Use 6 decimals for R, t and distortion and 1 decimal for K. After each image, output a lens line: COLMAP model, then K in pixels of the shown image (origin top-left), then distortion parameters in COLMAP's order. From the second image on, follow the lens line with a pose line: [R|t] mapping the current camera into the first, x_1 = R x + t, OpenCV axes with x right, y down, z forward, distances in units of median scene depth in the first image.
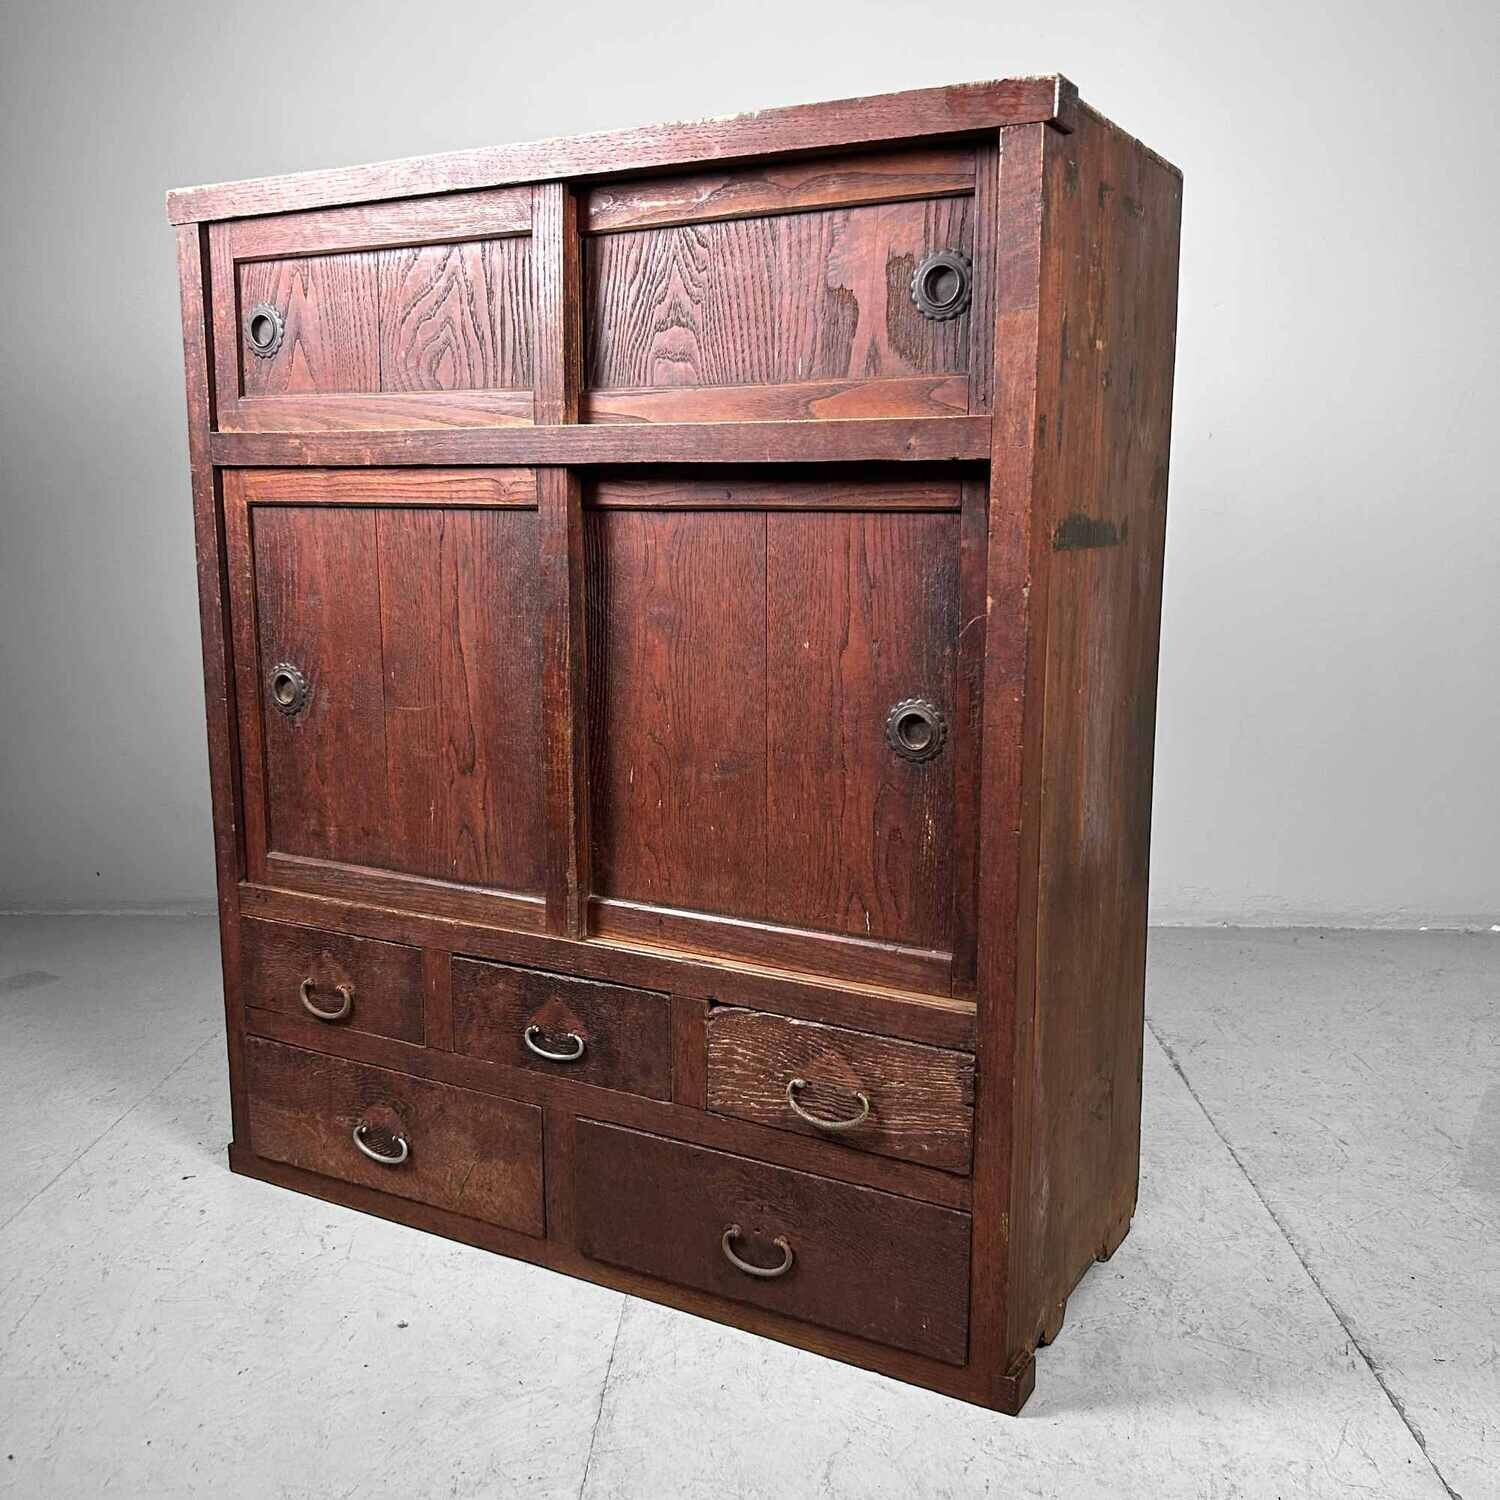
lens RADIAL K [[1552.9, 0, 783.9], [0, 1552.9, 763.0], [0, 0, 1]] dist [0.015053, 0.000000]
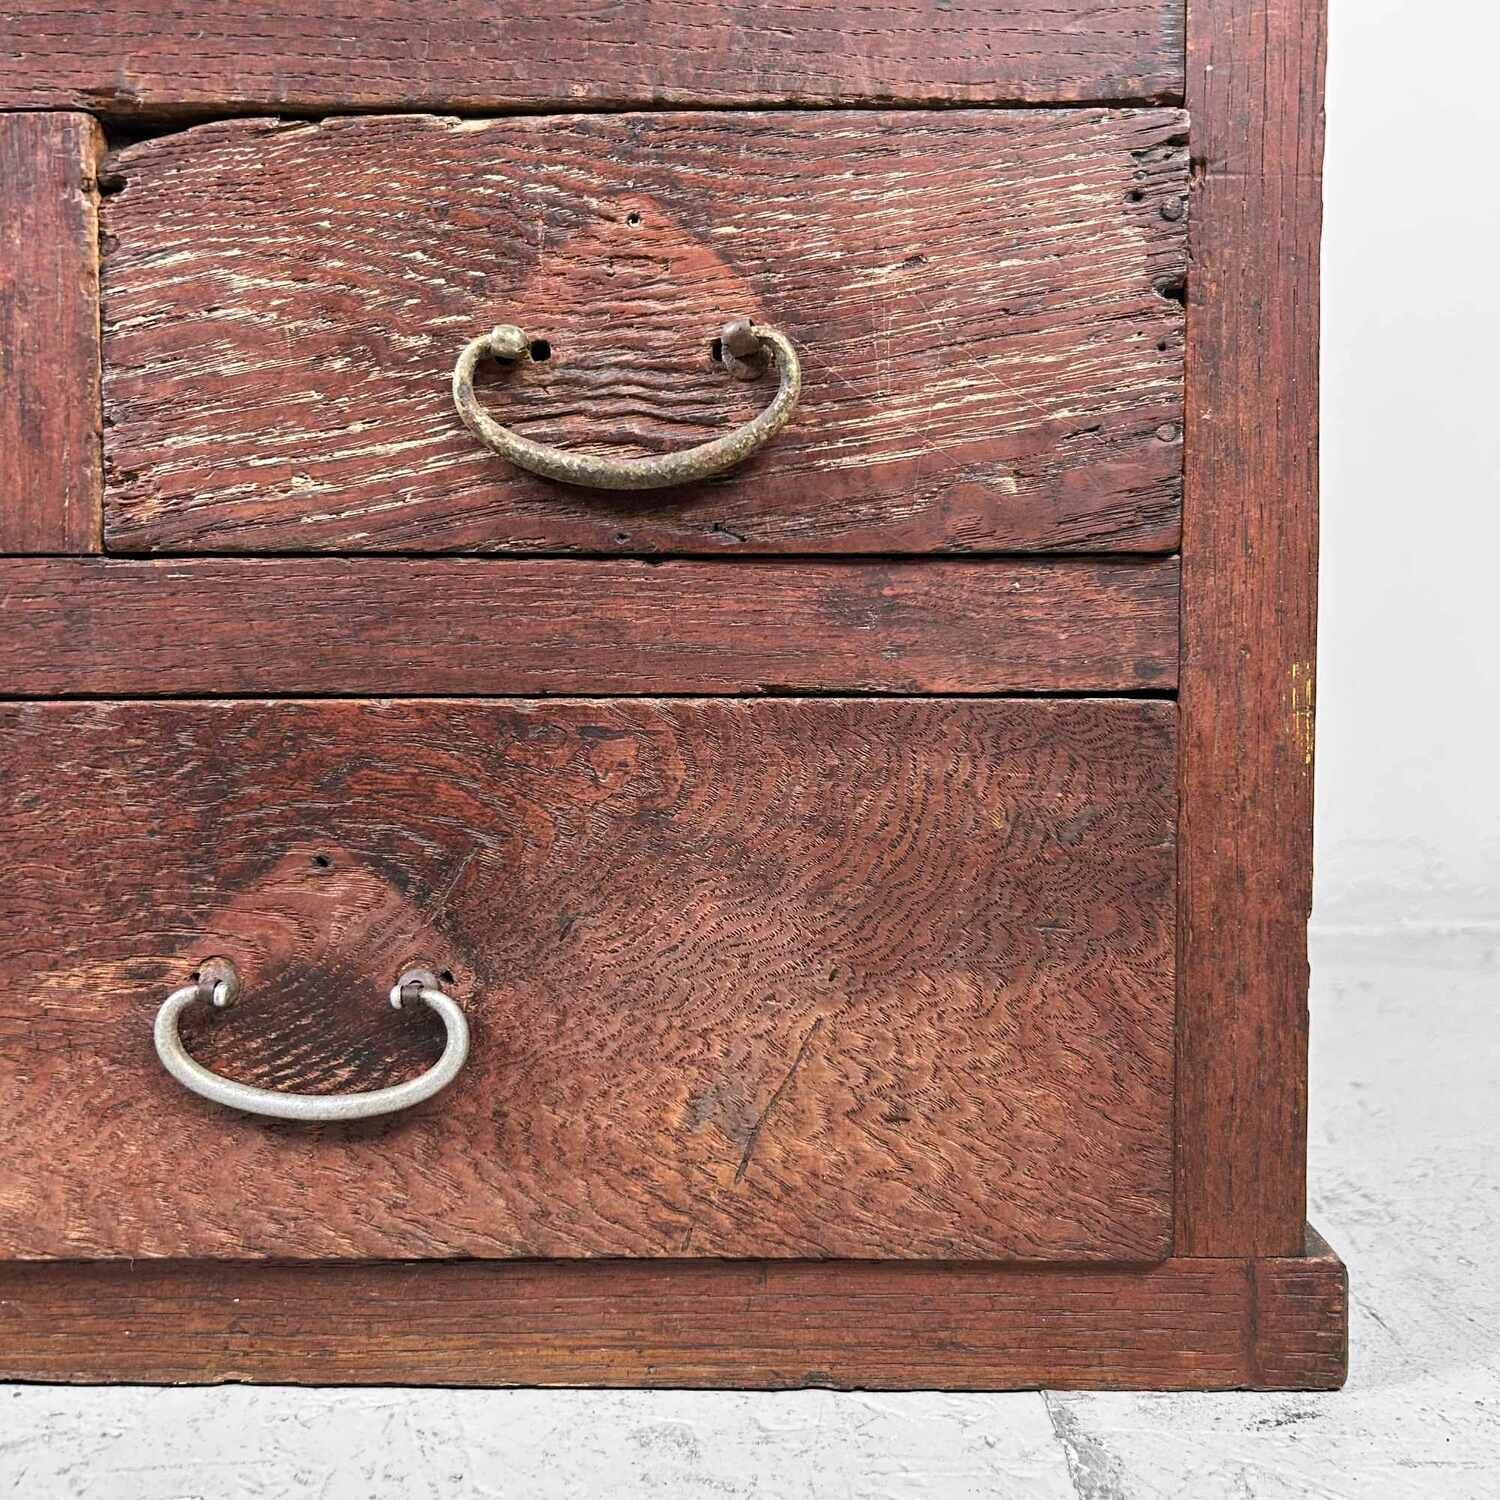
lens RADIAL K [[1552.9, 0, 756.4], [0, 1552.9, 749.9], [0, 0, 1]] dist [0.015053, 0.000000]
pose [[0.881886, -0.032383, 0.470350, -0.352340], [0.091466, 0.990435, -0.103305, 0.265721], [-0.462506, 0.134124, 0.876413, 0.872143]]
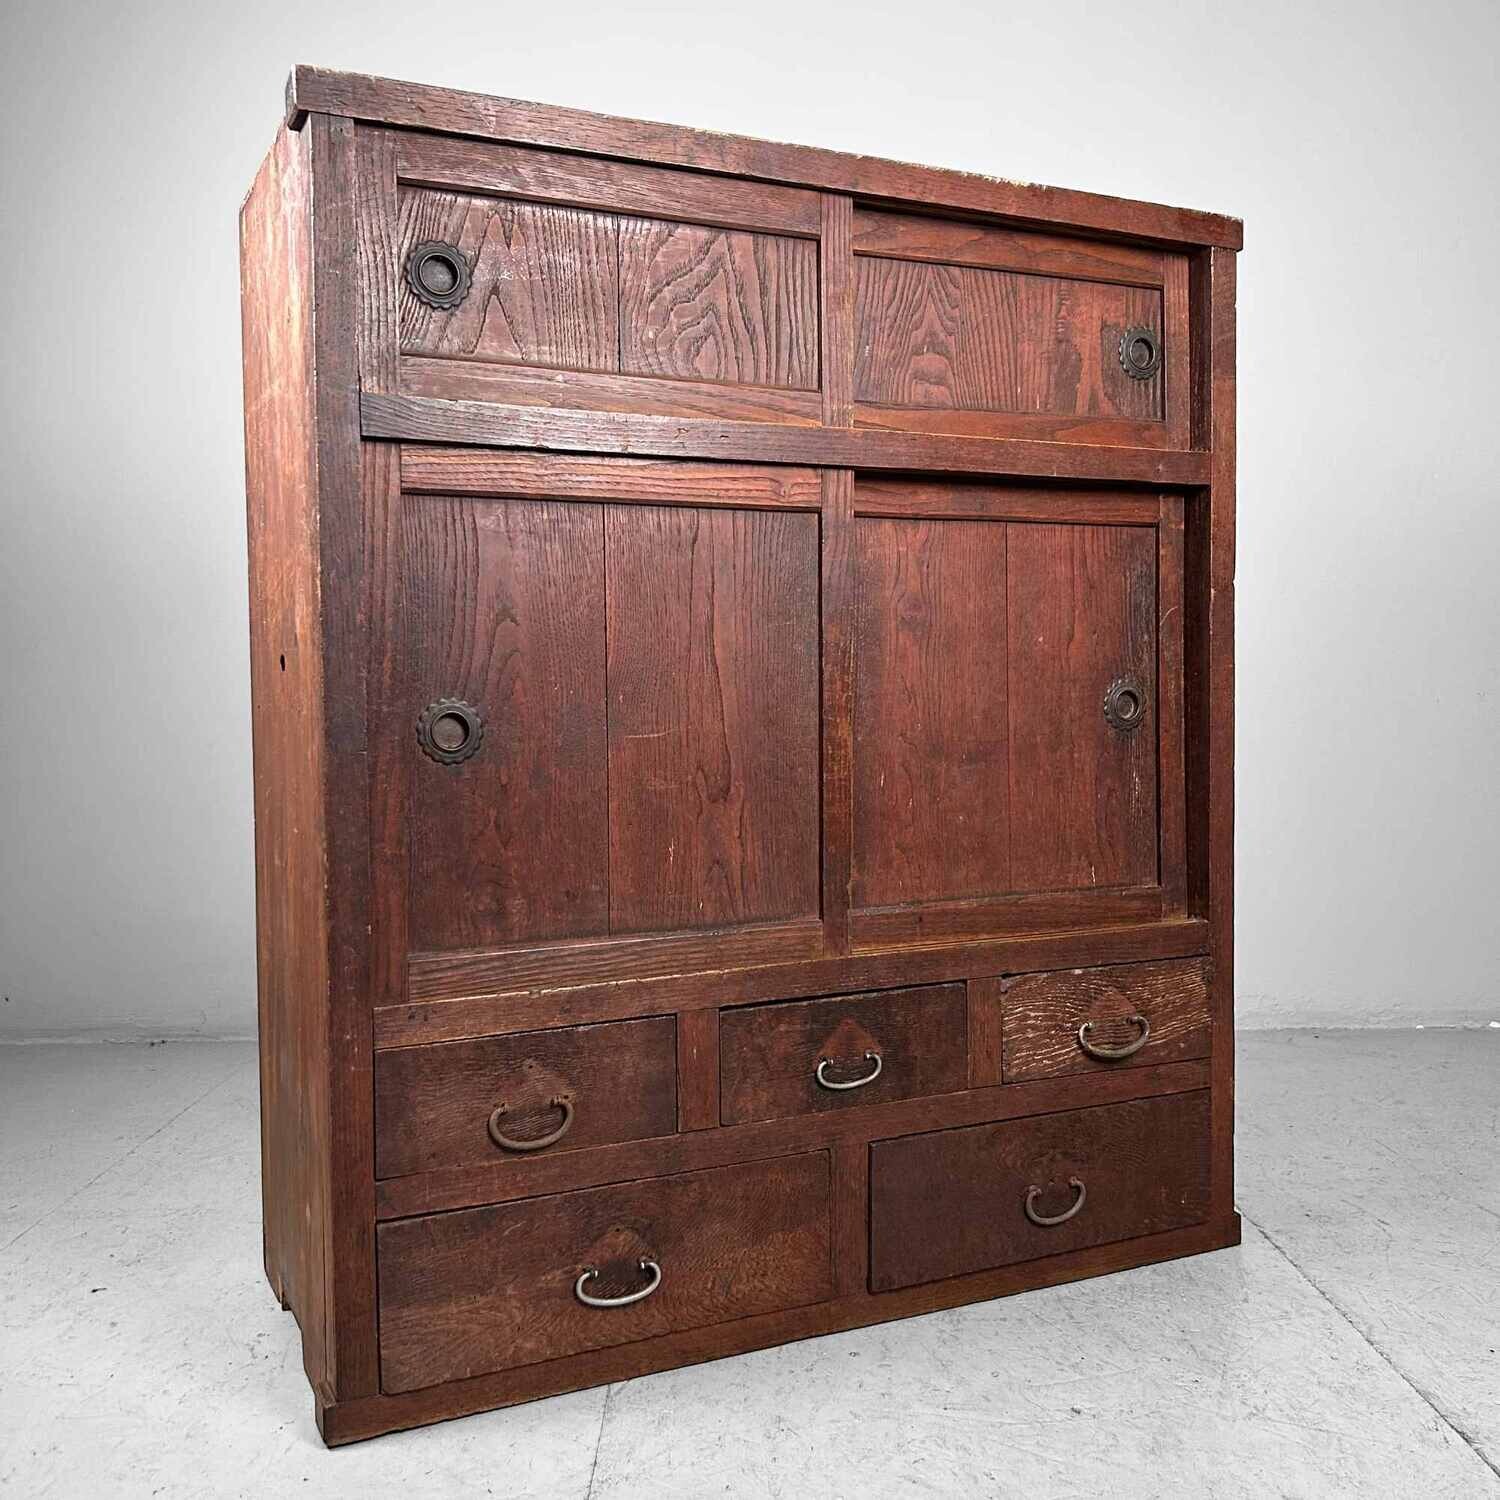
lens RADIAL K [[1552.9, 0, 746.6], [0, 1552.9, 752.1], [0, 0, 1]] dist [0.015053, 0.000000]
pose [[0.563792, -0.044214, 0.824733, -1.001052], [0.157620, 0.985973, -0.054891, 0.032722], [-0.810737, 0.160941, 0.562852, 0.512307]]
